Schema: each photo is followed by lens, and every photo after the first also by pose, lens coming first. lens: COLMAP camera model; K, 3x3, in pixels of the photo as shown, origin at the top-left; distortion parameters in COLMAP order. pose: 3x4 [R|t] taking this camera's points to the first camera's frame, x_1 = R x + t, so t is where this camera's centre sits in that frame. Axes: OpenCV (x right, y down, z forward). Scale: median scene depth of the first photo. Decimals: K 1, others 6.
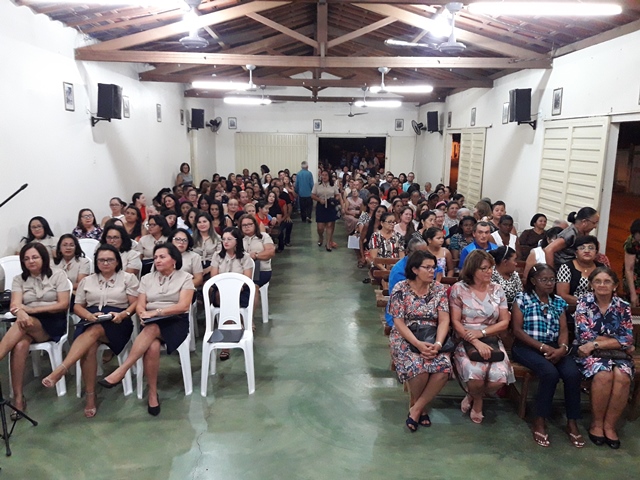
lens RADIAL K [[538.2, 0, 322.5], [0, 538.2, 241.5], [0, 0, 1]] dist [0.086011, -0.159359]
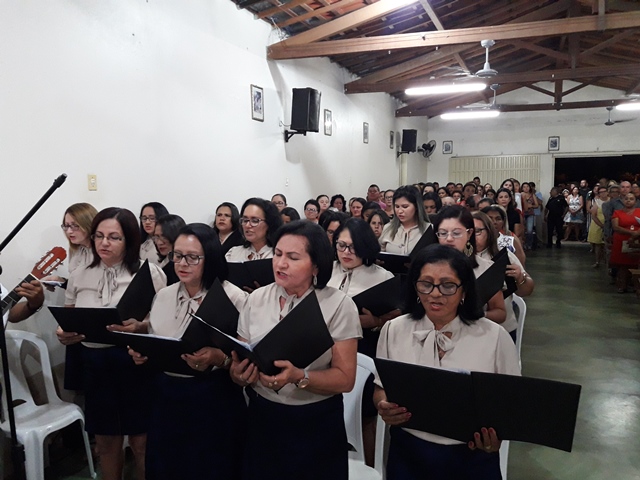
lens RADIAL K [[538.2, 0, 322.5], [0, 538.2, 241.5], [0, 0, 1]] dist [0.086011, -0.159359]
pose [[0.929624, 0.012392, -0.368301, -0.059262], [-0.037433, 0.997440, -0.060924, -0.010389], [0.366603, 0.070423, 0.927708, 0.244566]]
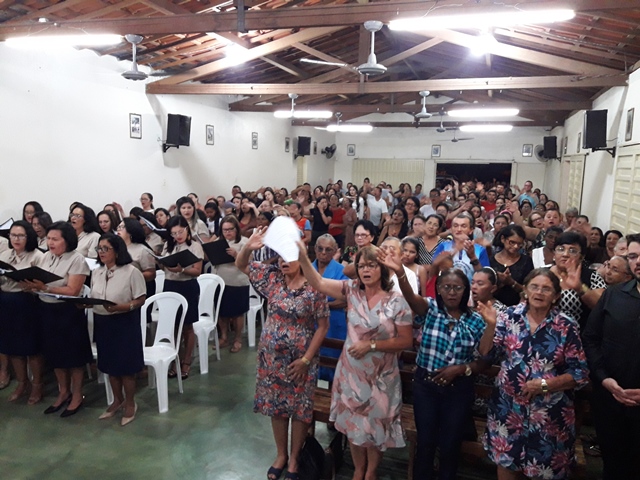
lens RADIAL K [[538.2, 0, 322.5], [0, 538.2, 241.5], [0, 0, 1]] dist [0.086011, -0.159359]
pose [[0.947491, 0.054144, -0.315166, 0.223405], [-0.068615, 0.997029, -0.034994, -0.013120], [0.312335, 0.054782, 0.948391, 0.056515]]
